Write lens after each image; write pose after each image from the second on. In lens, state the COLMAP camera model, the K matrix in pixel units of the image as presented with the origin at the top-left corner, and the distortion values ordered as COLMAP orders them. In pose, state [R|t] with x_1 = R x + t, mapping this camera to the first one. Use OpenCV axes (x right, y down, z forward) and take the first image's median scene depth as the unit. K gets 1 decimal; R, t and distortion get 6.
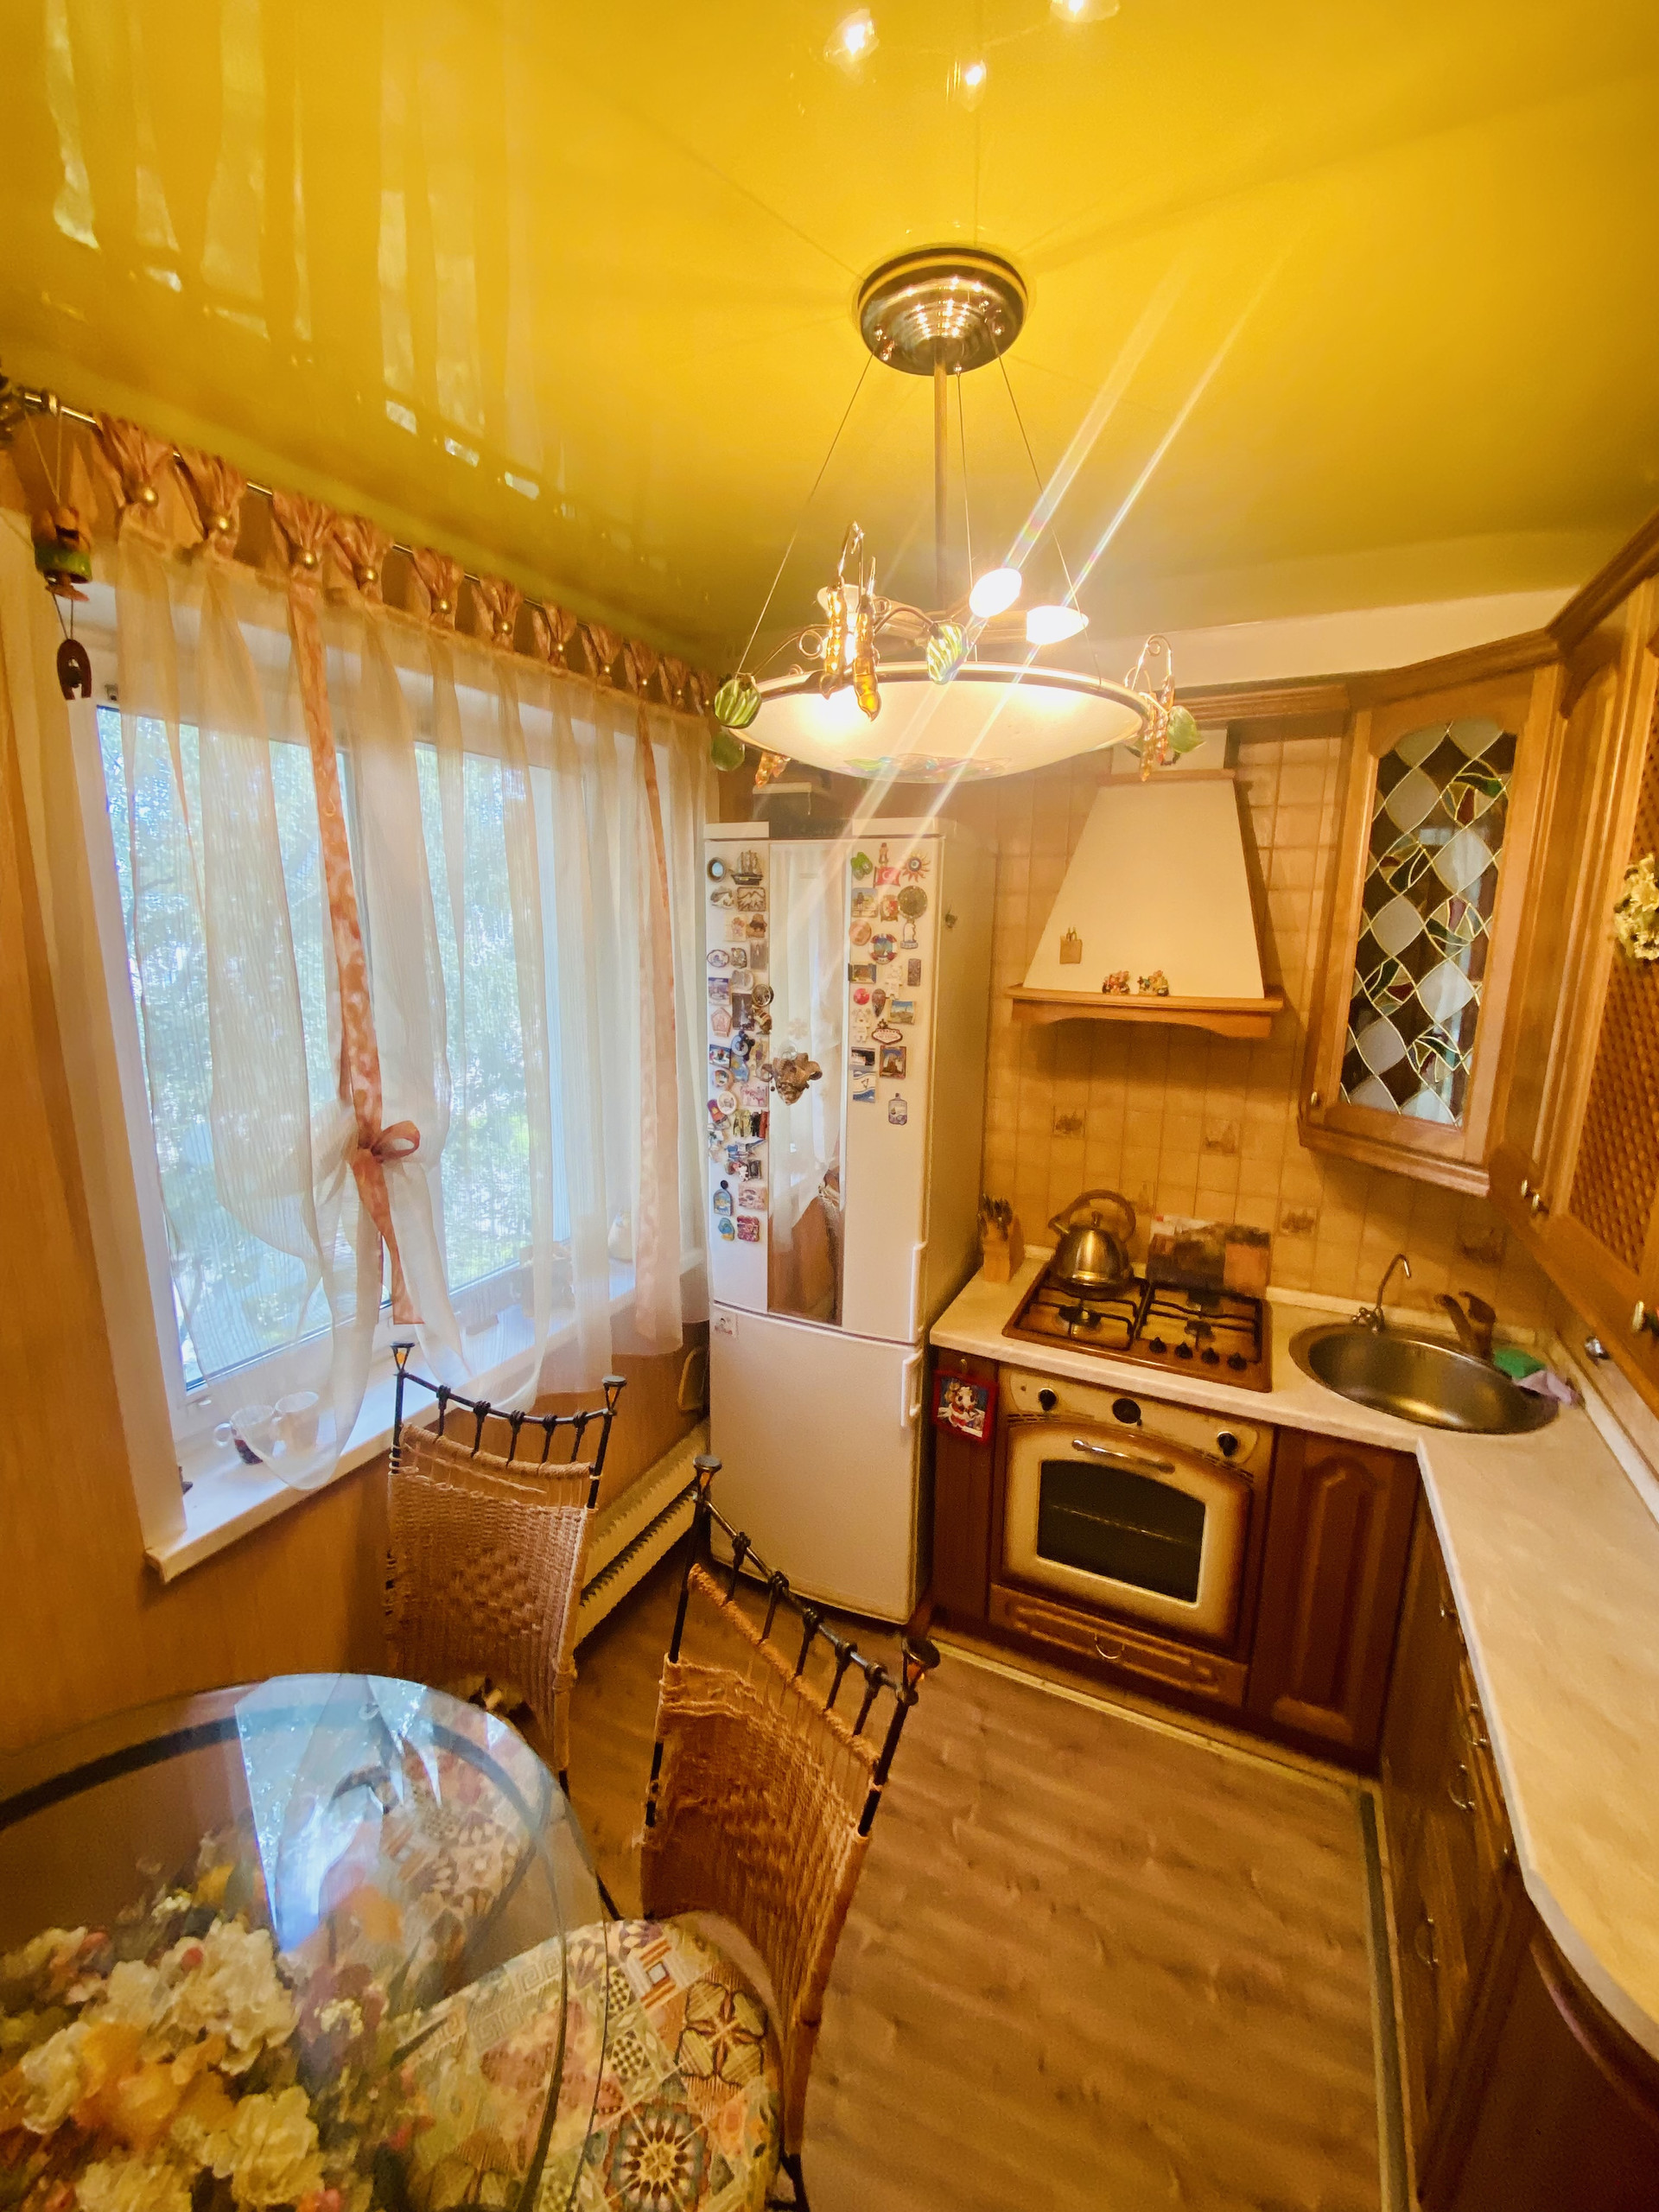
lens RADIAL K [[881.1, 0, 845.2], [0, 881.1, 1087.6], [0, 0, 1]] dist [0.005677, -0.008207]
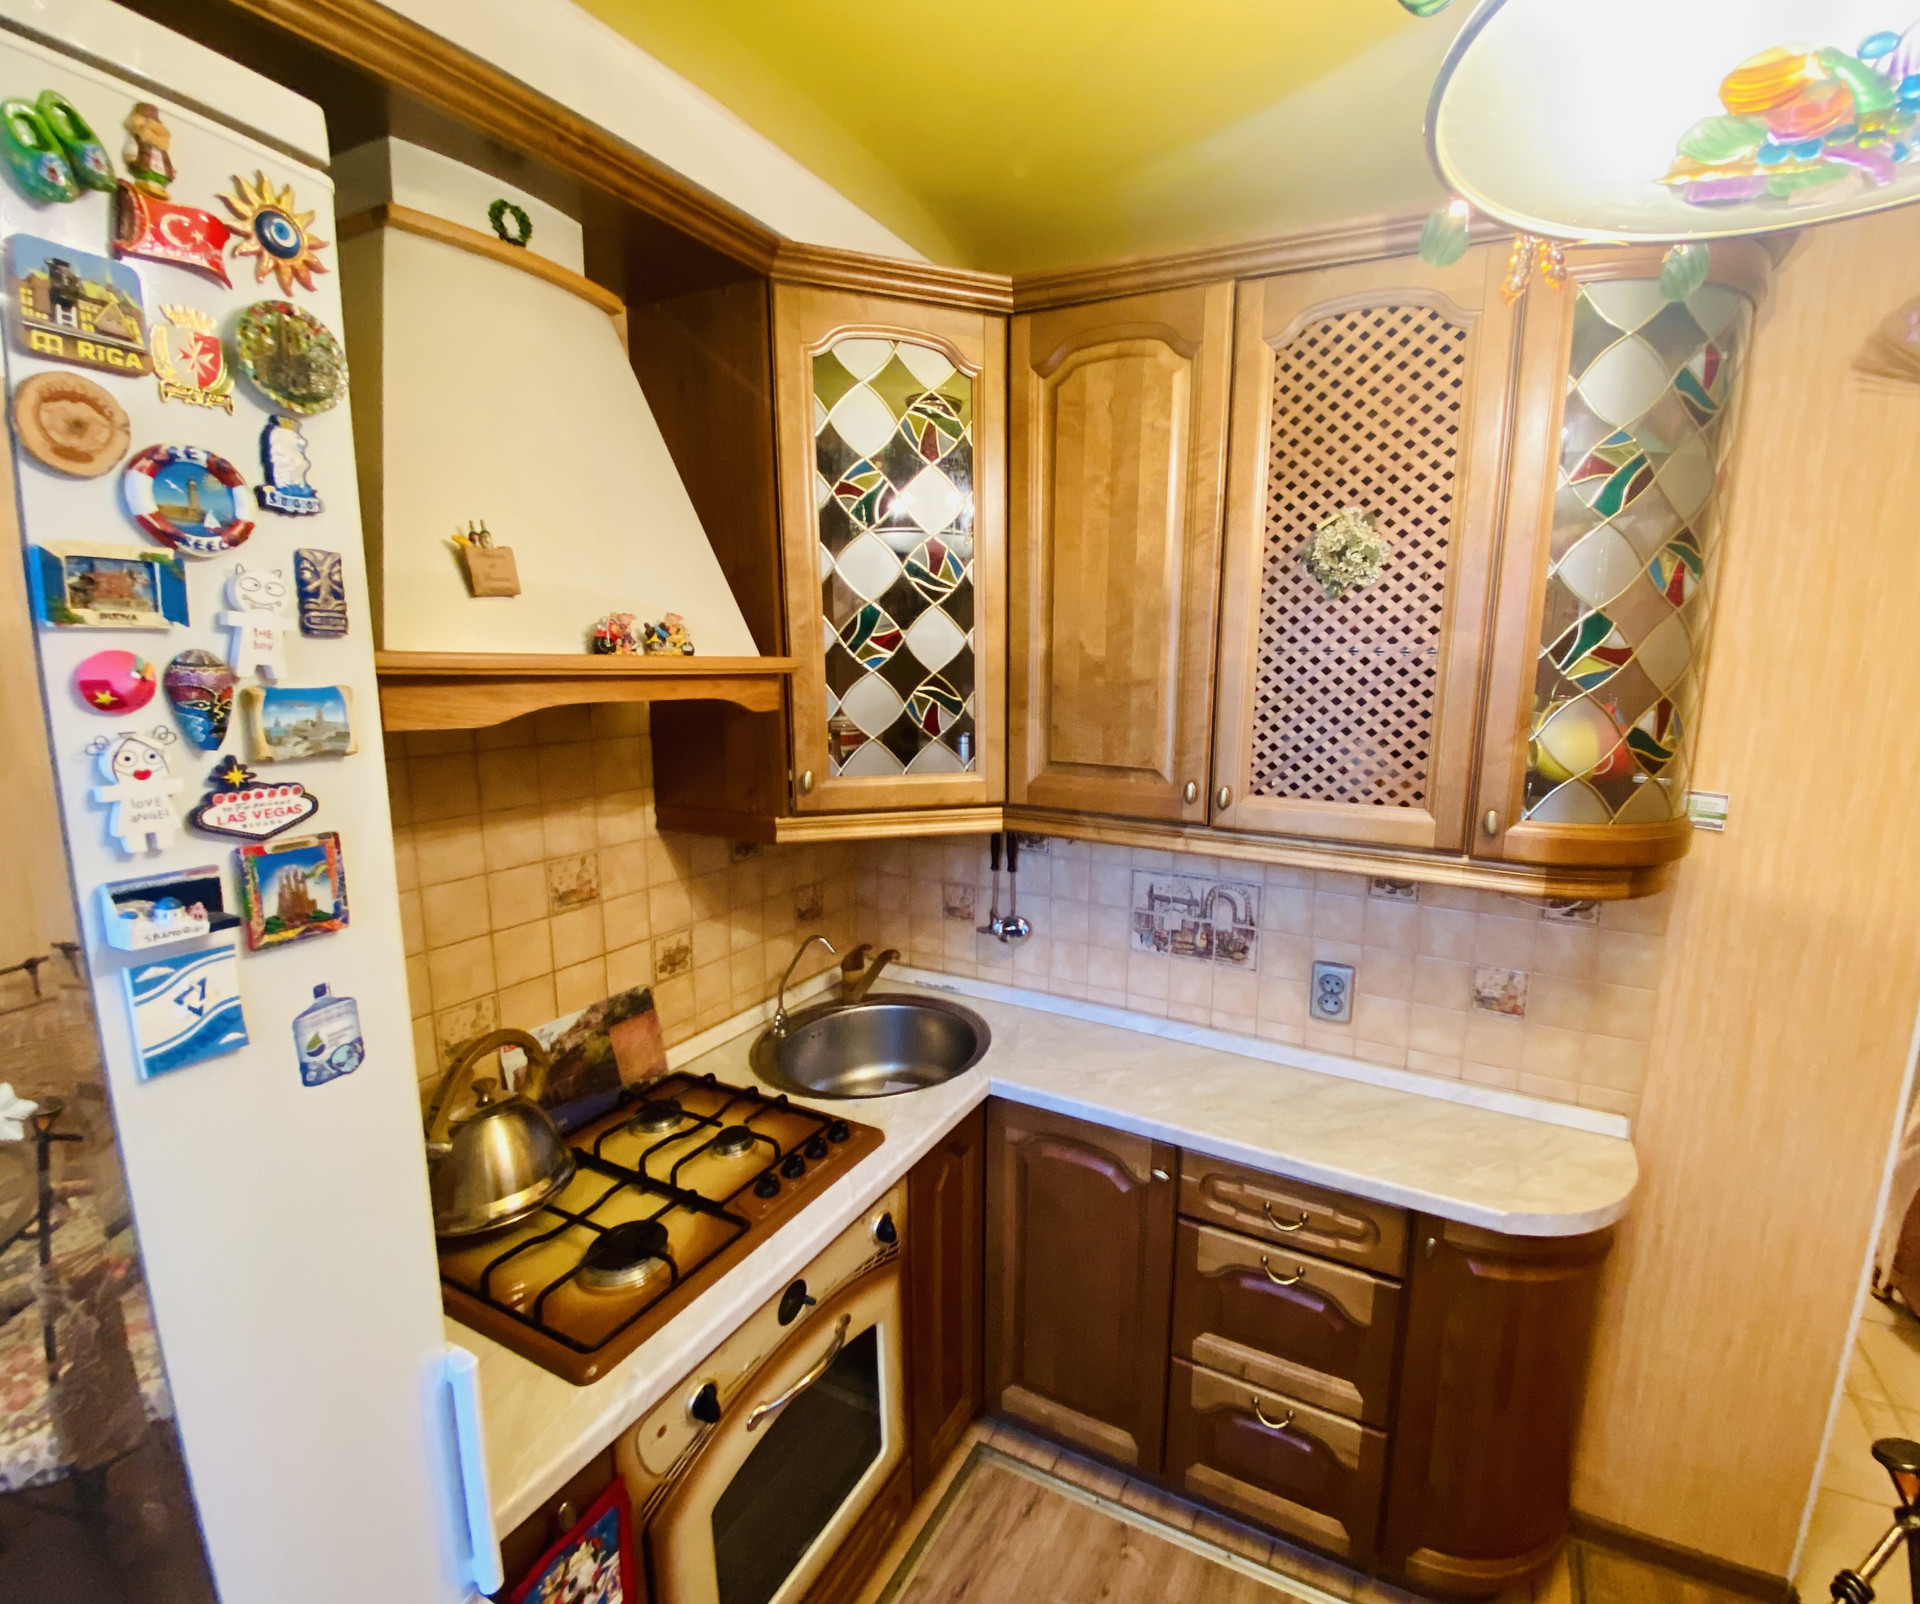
lens RADIAL K [[878.3, 0, 1074.6], [0, 878.3, 801.8], [0, 0, 1]] dist [0.006235, -0.000628]
pose [[-0.033764, -0.181267, 0.982854, -0.249554], [0.152330, 0.970992, 0.184312, -0.074498], [-0.987753, 0.155941, -0.005172, 0.726491]]
